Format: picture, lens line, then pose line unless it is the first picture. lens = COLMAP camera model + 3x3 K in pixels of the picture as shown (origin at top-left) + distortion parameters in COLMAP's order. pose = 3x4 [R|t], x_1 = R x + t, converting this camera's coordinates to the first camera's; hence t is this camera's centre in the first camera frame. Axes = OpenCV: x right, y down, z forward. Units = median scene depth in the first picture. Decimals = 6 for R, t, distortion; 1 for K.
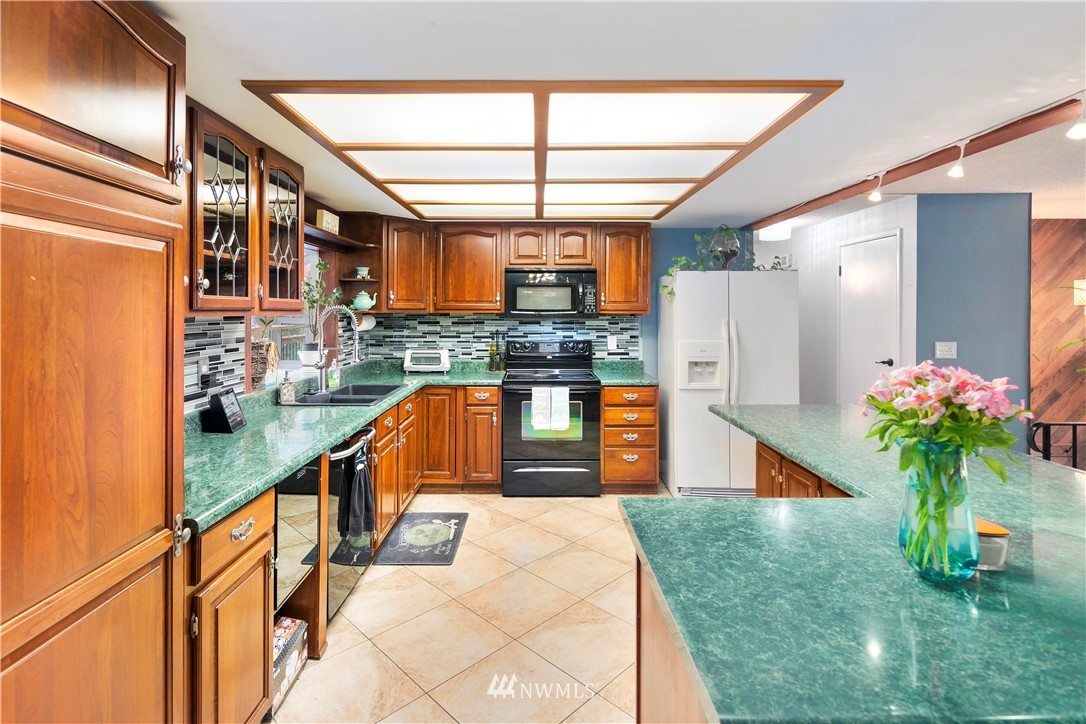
lens RADIAL K [[525.9, 0, 534.8], [0, 525.9, 310.4], [0, 0, 1]] dist [0.005874, -0.003763]
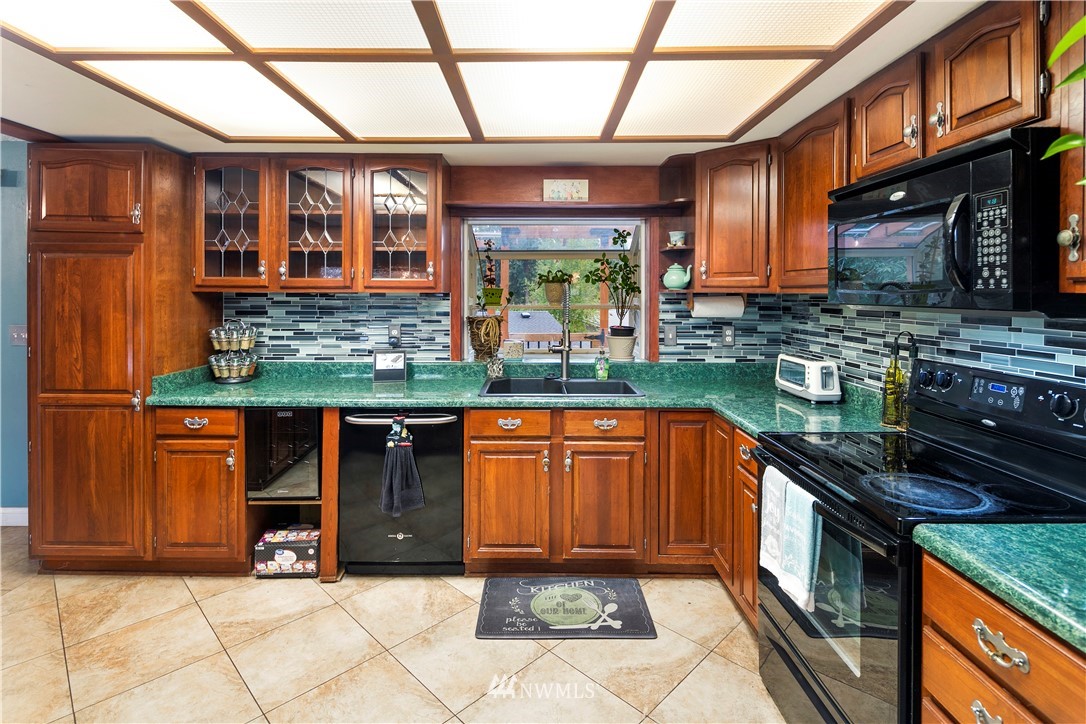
lens RADIAL K [[525.9, 0, 536.6], [0, 525.9, 295.0], [0, 0, 1]] dist [0.005874, -0.003763]
pose [[0.005168, 0.001032, -0.999986, 0.469724], [-0.003329, 0.999994, 0.001014, 0.008832], [0.999981, 0.003323, 0.005172, 0.895458]]
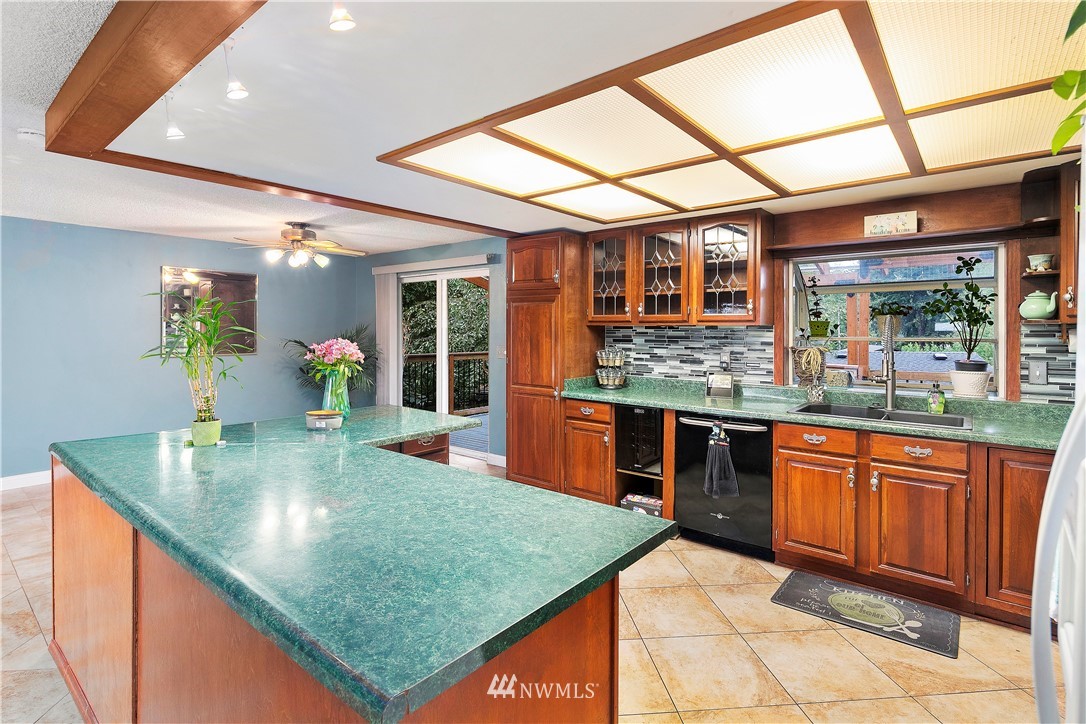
lens RADIAL K [[525.9, 0, 539.4], [0, 525.9, 331.6], [0, 0, 1]] dist [0.005874, -0.003763]
pose [[-0.632373, -0.000430, -0.774664, 0.656501], [-0.004602, 0.999984, 0.003201, 0.017238], [0.774650, 0.005589, -0.632365, 1.047090]]
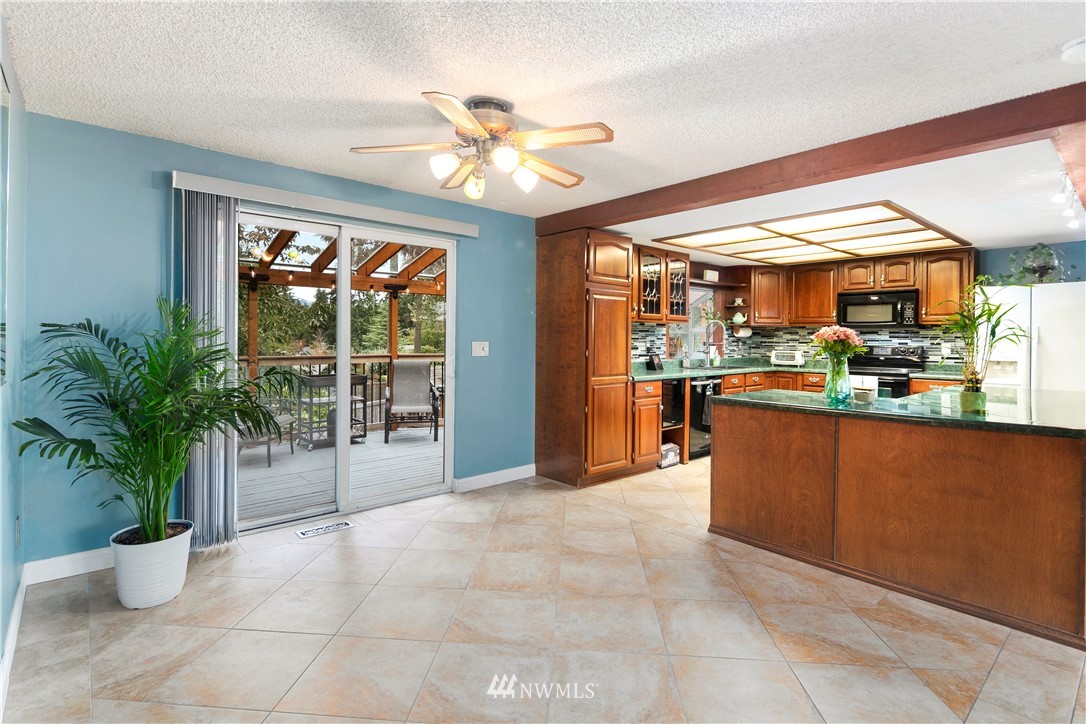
lens RADIAL K [[525.9, 0, 537.5], [0, 525.9, 341.6], [0, 0, 1]] dist [0.005874, -0.003763]
pose [[0.657059, 0.007556, -0.753801, 0.579142], [-0.005323, 0.999971, 0.005383, 0.056713], [0.753820, 0.000476, 0.657080, -0.655181]]
